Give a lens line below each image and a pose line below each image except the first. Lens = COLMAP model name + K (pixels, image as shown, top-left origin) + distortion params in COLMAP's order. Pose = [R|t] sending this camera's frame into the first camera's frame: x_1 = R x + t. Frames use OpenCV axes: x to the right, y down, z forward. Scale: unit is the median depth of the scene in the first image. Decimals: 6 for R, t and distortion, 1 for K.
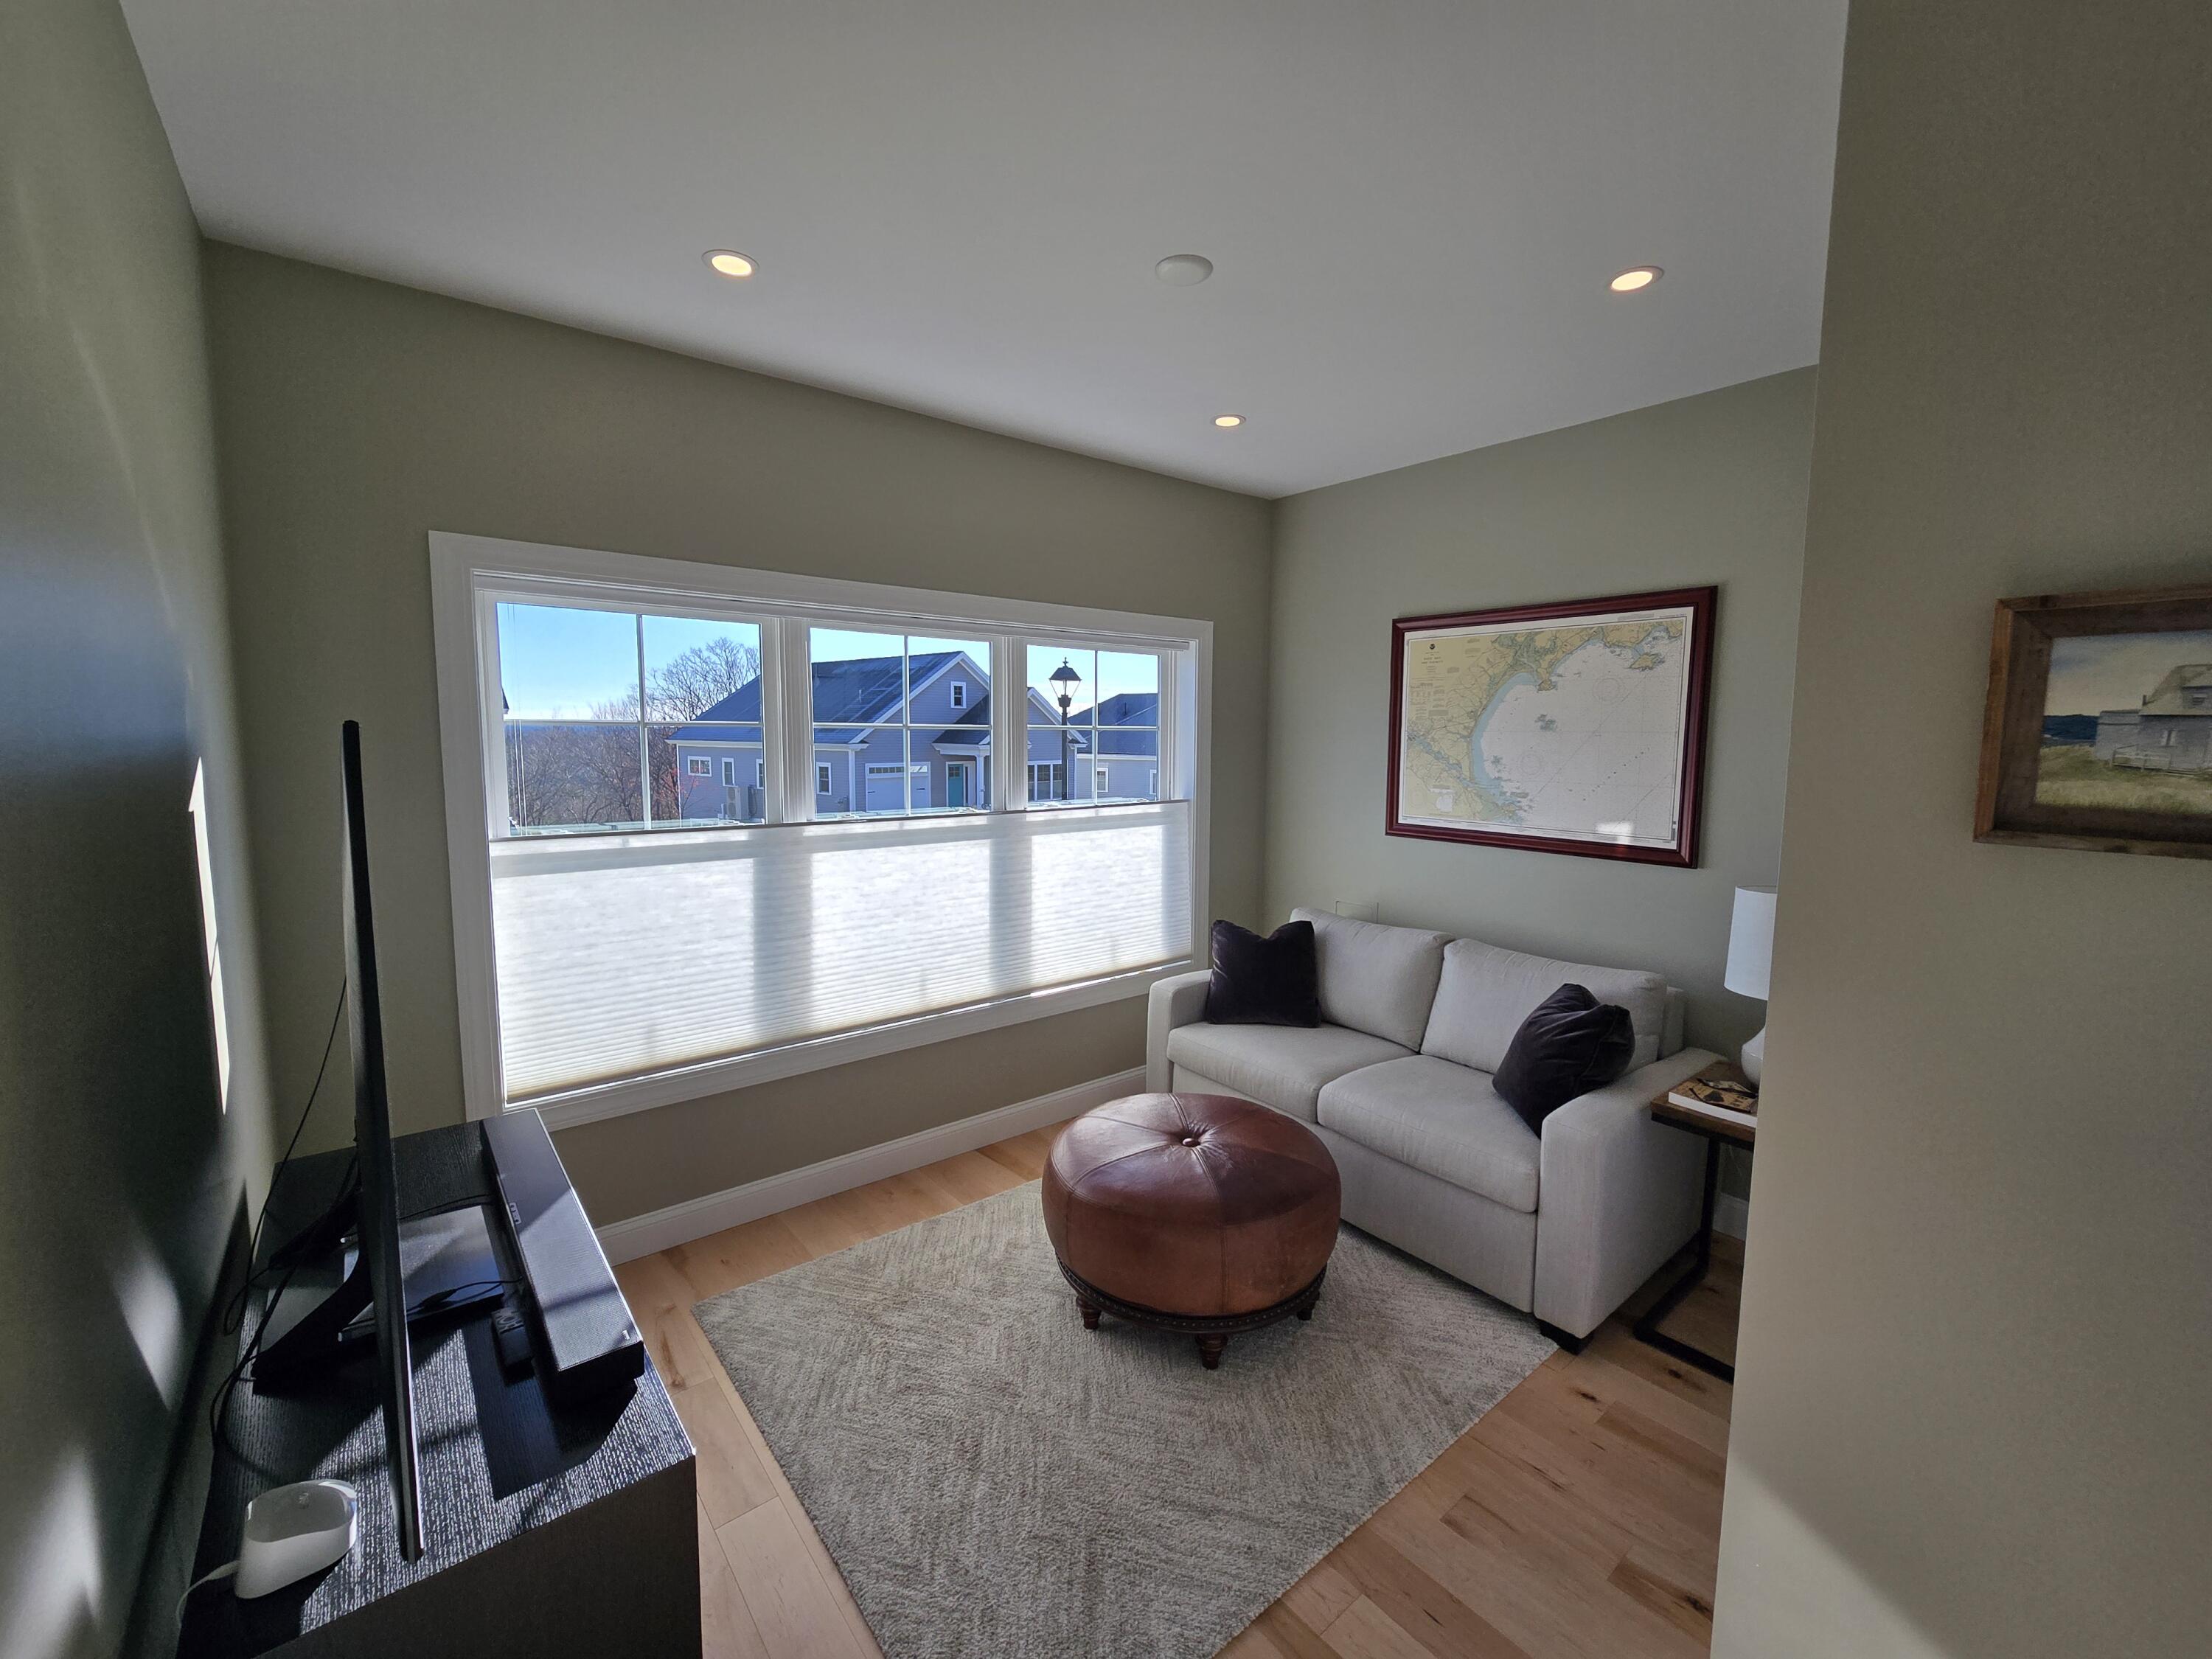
lens RADIAL K [[908.8, 0, 1106.0], [0, 908.8, 823.5], [0, 0, 1]] dist [-0.000749, -0.000734]
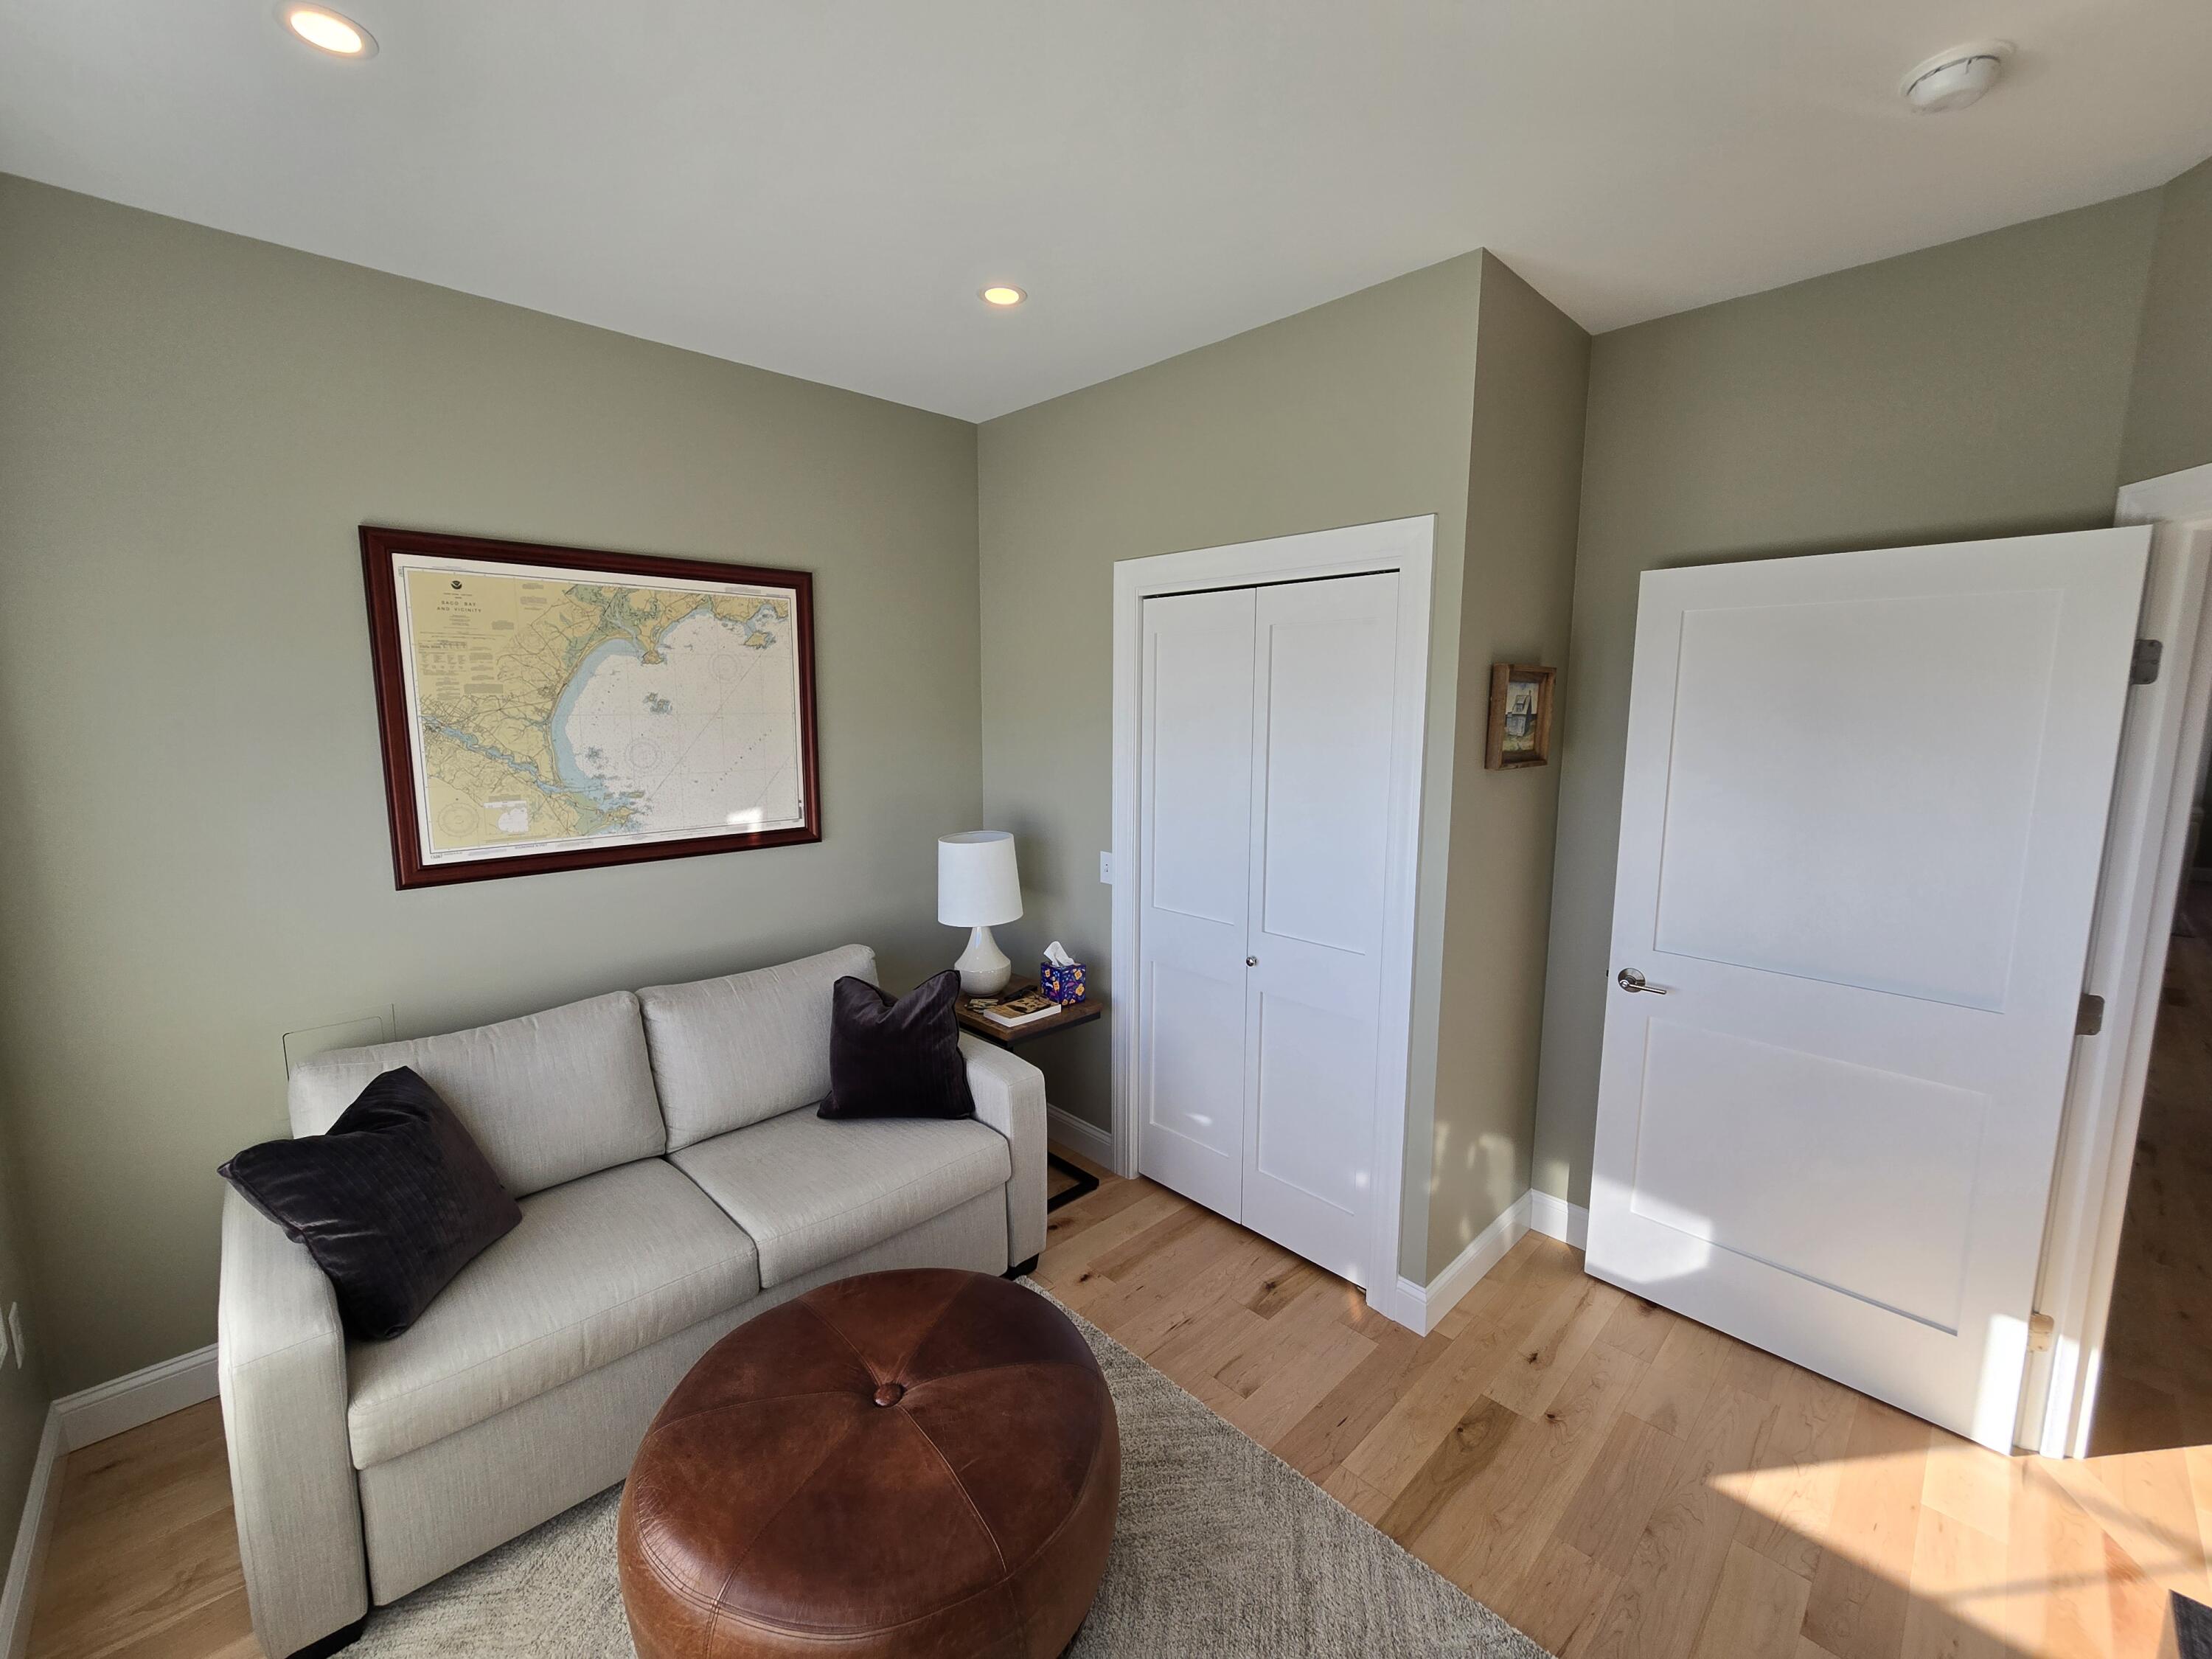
lens RADIAL K [[908.8, 0, 1106.0], [0, 908.8, 820.8], [0, 0, 1]] dist [-0.000749, -0.000734]
pose [[-0.091301, -0.141825, 0.985672, -0.364871], [0.095878, 0.983956, 0.150459, -0.088115], [-0.991197, 0.108241, -0.076238, 0.649728]]
